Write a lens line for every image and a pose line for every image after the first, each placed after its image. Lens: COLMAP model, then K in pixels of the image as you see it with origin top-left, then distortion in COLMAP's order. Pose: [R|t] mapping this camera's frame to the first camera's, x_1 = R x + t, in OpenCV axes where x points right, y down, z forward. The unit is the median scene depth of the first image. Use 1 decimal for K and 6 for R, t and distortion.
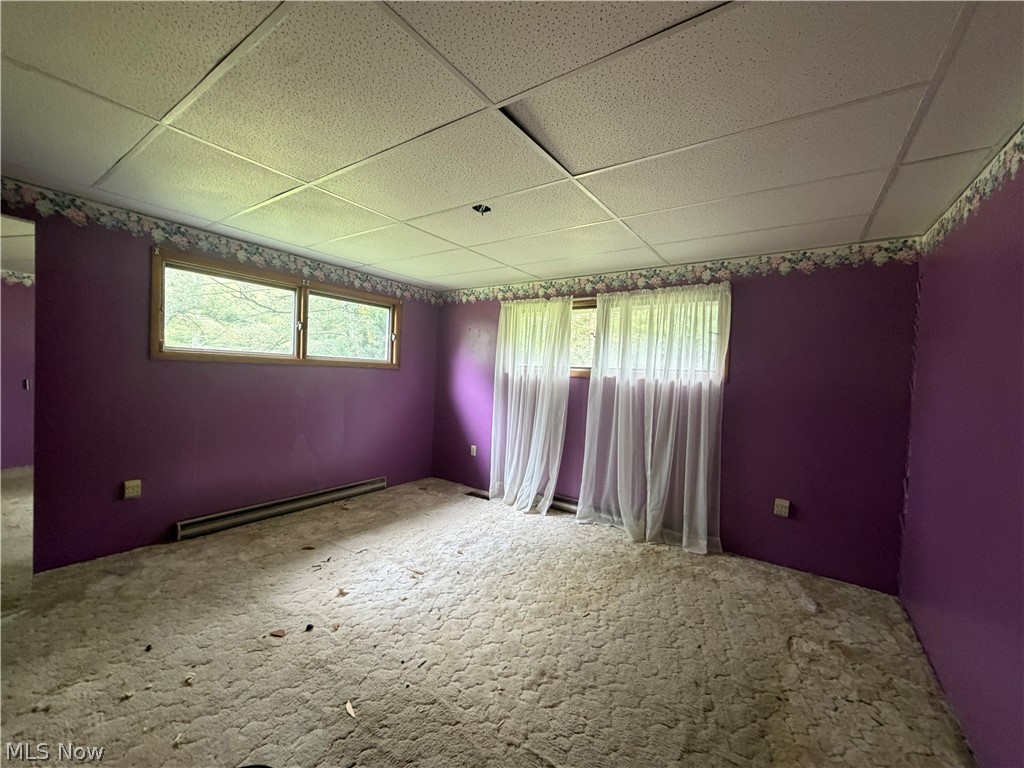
lens RADIAL K [[408.0, 0, 509.9], [0, 408.0, 384.1], [0, 0, 1]] dist [0.000312, -0.000008]
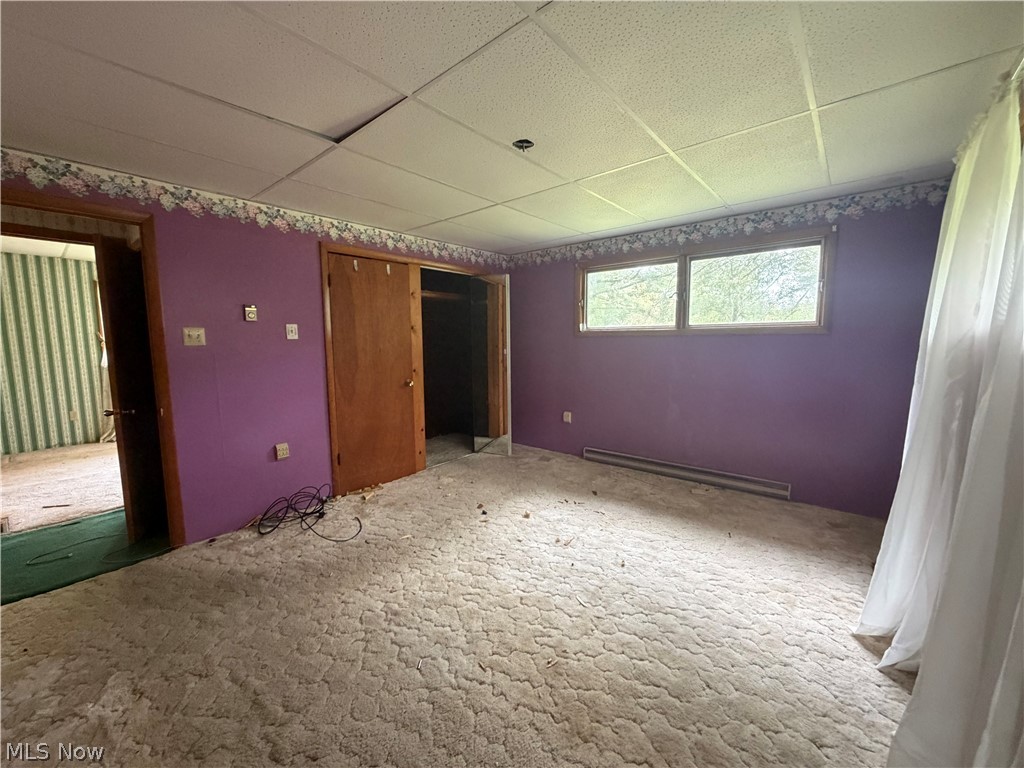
lens RADIAL K [[408.0, 0, 509.9], [0, 408.0, 384.1], [0, 0, 1]] dist [0.000312, -0.000008]
pose [[-0.085908, 0.062515, -0.994340, 0.590548], [-0.025193, 0.997574, 0.064895, 0.020822], [0.995985, 0.030626, -0.084124, 0.752706]]
